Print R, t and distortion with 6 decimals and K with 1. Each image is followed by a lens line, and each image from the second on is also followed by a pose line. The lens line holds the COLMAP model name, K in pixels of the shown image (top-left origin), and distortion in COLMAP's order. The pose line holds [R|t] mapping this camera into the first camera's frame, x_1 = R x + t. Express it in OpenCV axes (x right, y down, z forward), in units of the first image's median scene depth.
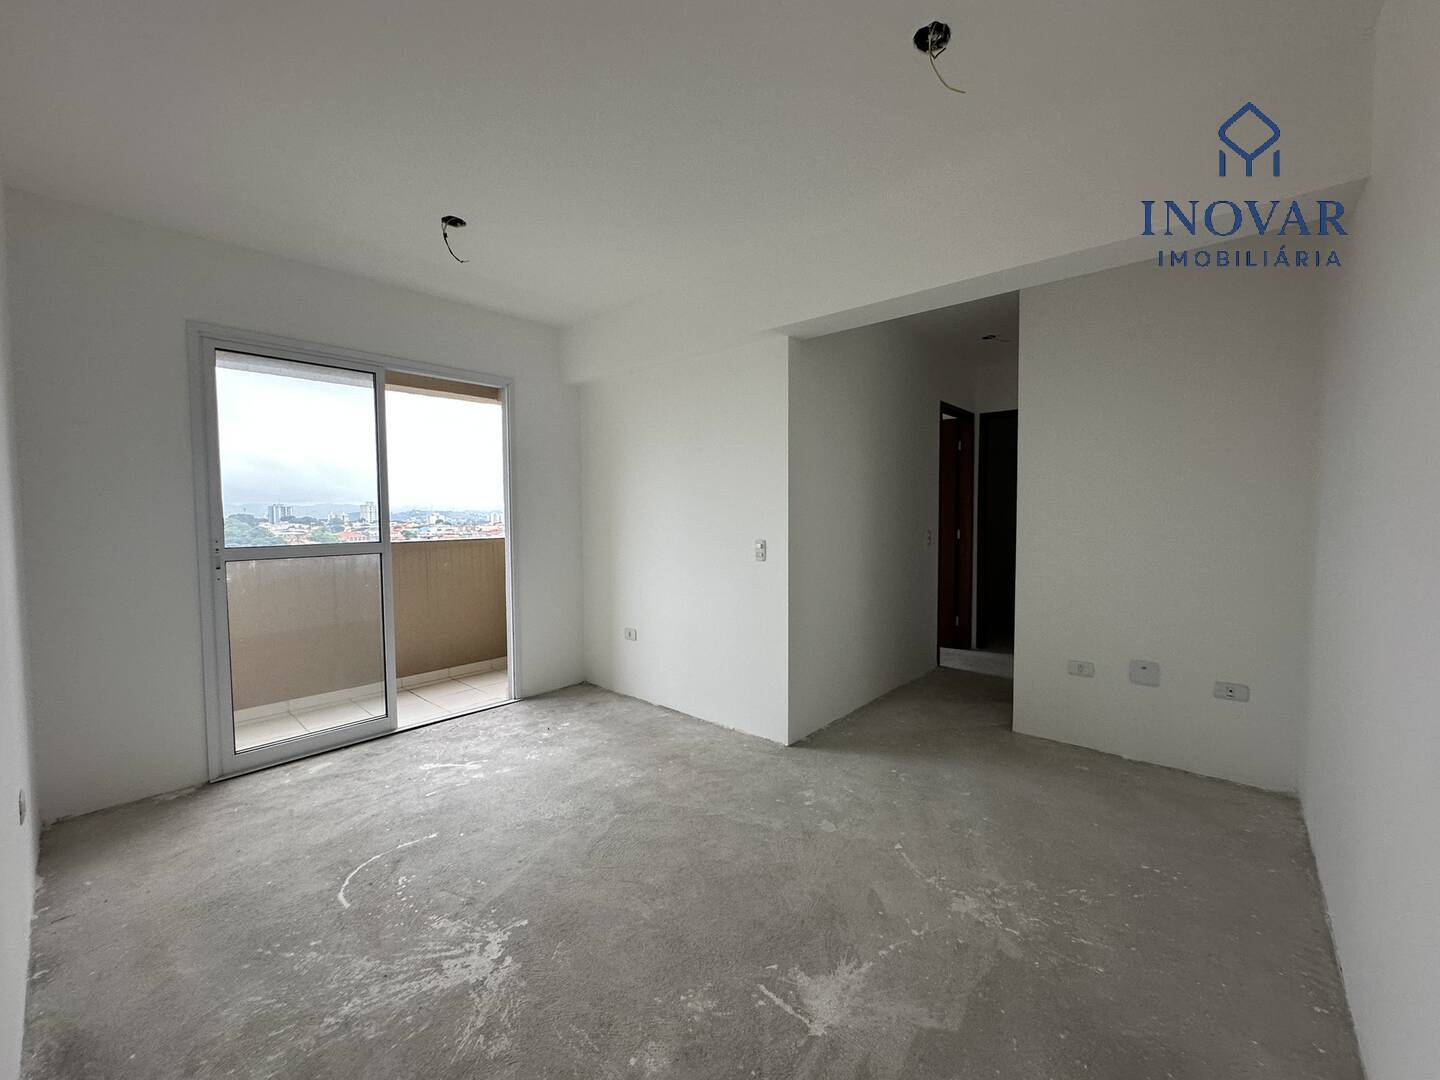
lens RADIAL K [[581.1, 0, 721.3], [0, 581.1, 539.9], [0, 0, 1]] dist [-0.005022, 0.001092]
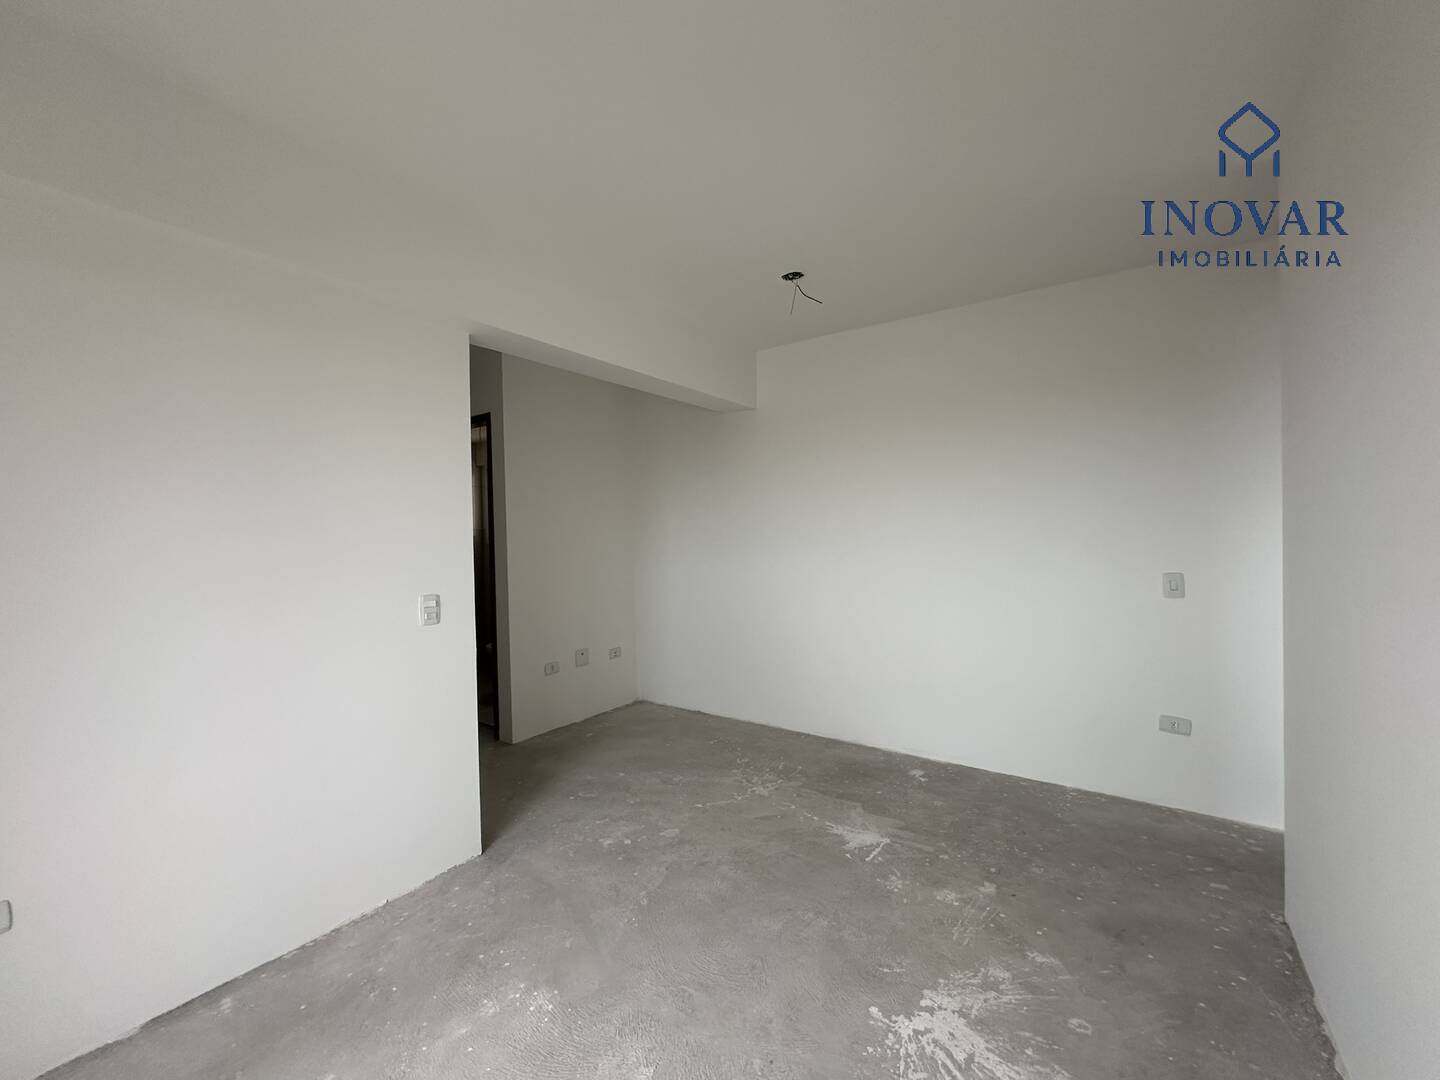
lens RADIAL K [[581.1, 0, 724.0], [0, 581.1, 539.9], [0, 0, 1]] dist [-0.005022, 0.001092]
pose [[-0.107976, -0.005731, 0.994137, -0.854678], [0.070742, 0.997404, 0.013434, -0.064375], [-0.991633, 0.071777, -0.107290, 0.908060]]
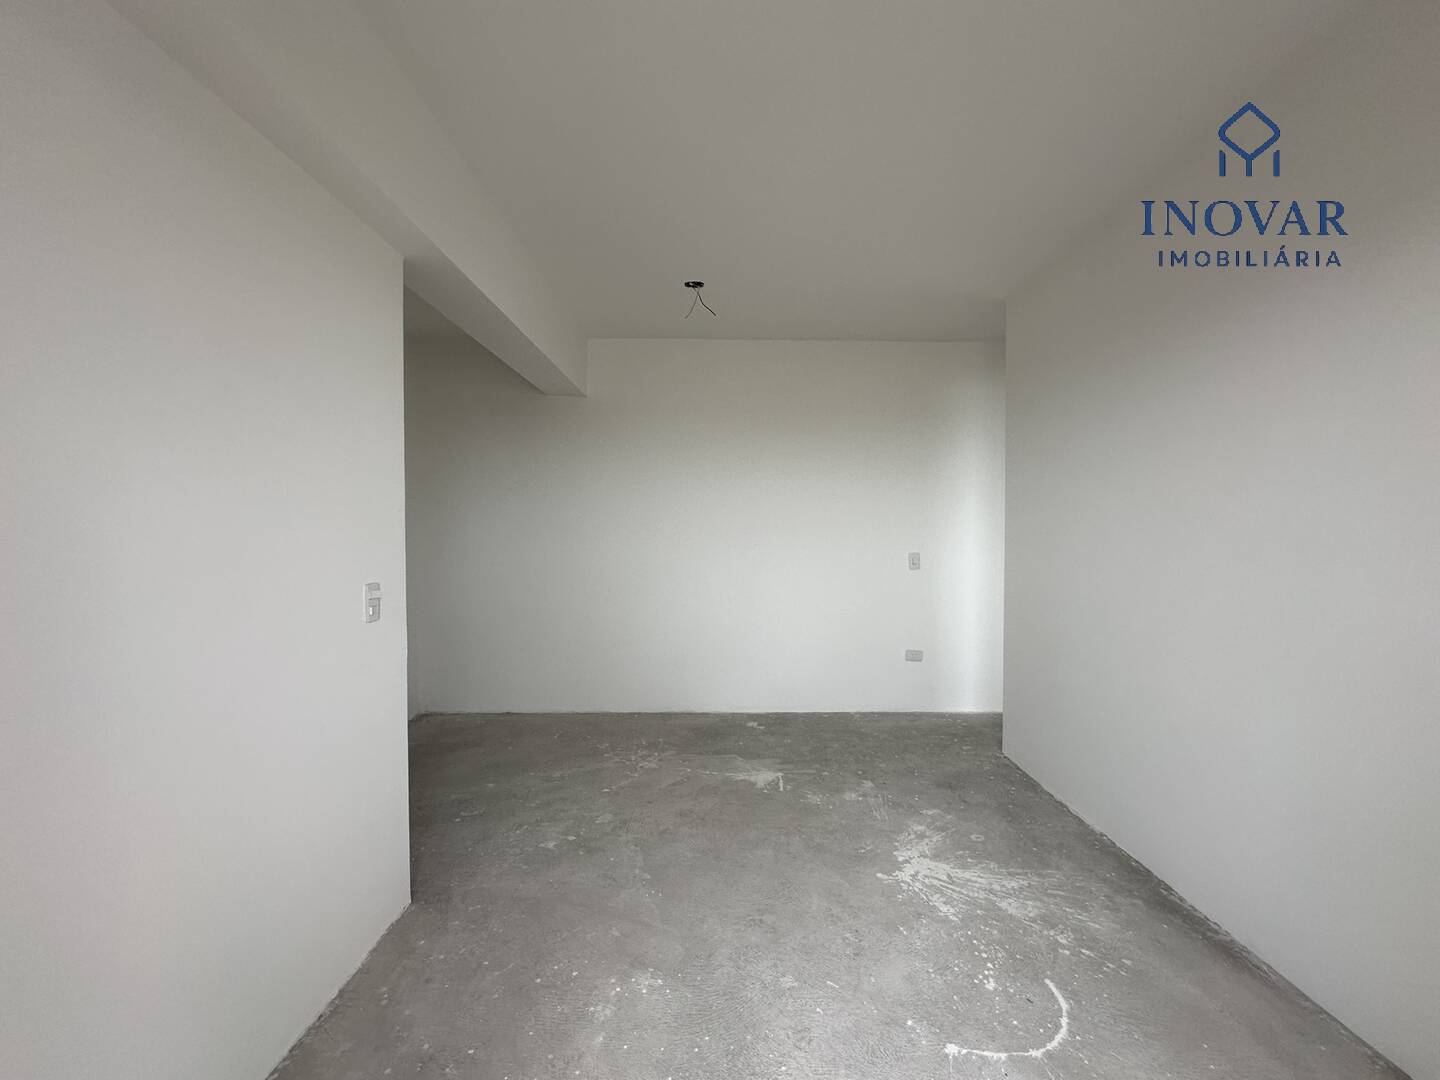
lens RADIAL K [[581.1, 0, 724.9], [0, 581.1, 536.6], [0, 0, 1]] dist [-0.005022, 0.001092]
pose [[-0.666728, -0.007054, 0.745268, -0.718333], [0.041695, 0.998036, 0.046748, -0.070009], [-0.744134, 0.062242, -0.665125, 1.413002]]
